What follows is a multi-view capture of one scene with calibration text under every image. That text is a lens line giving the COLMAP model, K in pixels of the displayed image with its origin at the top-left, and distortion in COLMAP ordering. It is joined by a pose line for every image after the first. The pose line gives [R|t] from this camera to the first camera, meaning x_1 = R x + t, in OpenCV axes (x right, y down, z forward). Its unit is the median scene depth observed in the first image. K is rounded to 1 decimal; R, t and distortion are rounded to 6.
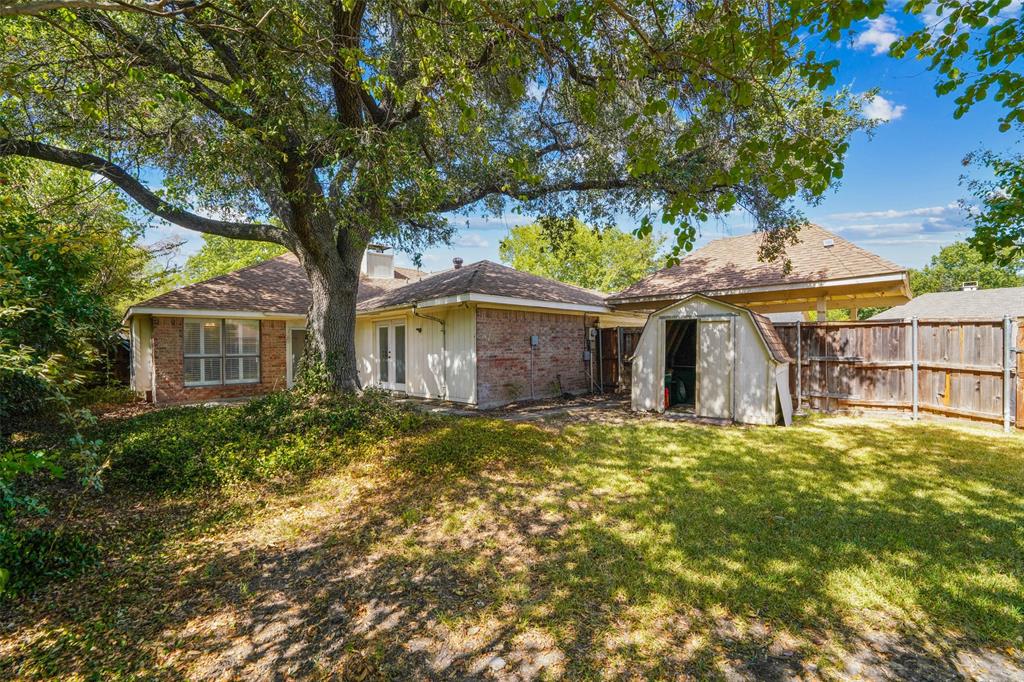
lens RADIAL K [[411.5, 0, 509.1], [0, 411.5, 346.0], [0, 0, 1]] dist [-0.023075, -0.000077]
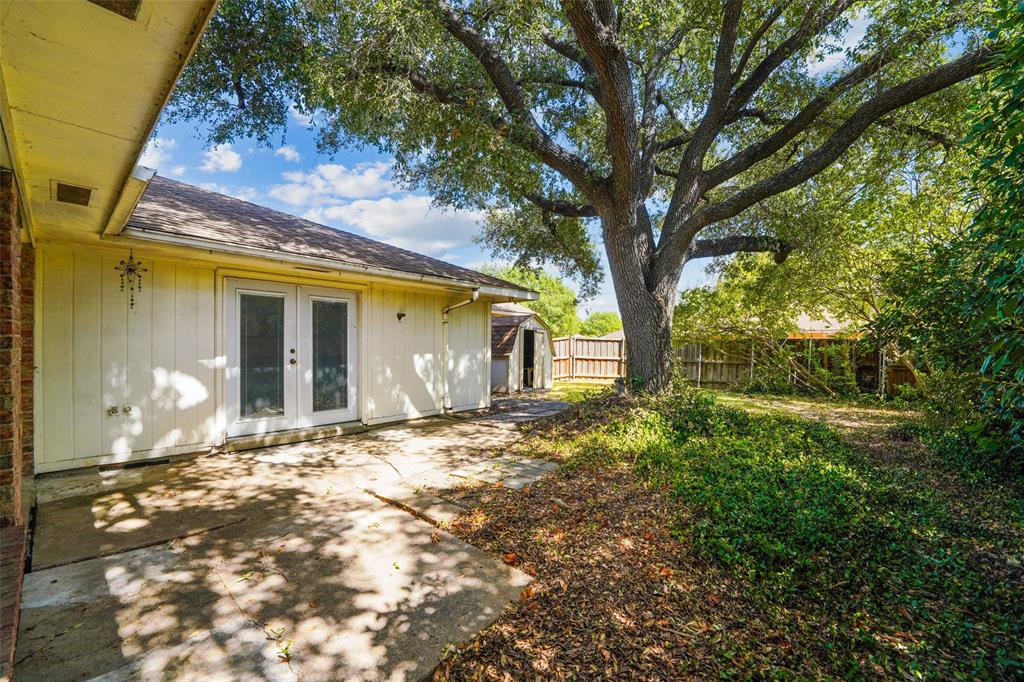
lens RADIAL K [[411.5, 0, 509.1], [0, 411.5, 346.0], [0, 0, 1]] dist [-0.023075, -0.000077]
pose [[-0.033290, 0.011577, 0.999379, -1.004003], [-0.009588, 0.999883, -0.011902, 0.014855], [-0.999400, -0.009978, -0.033175, 0.975620]]
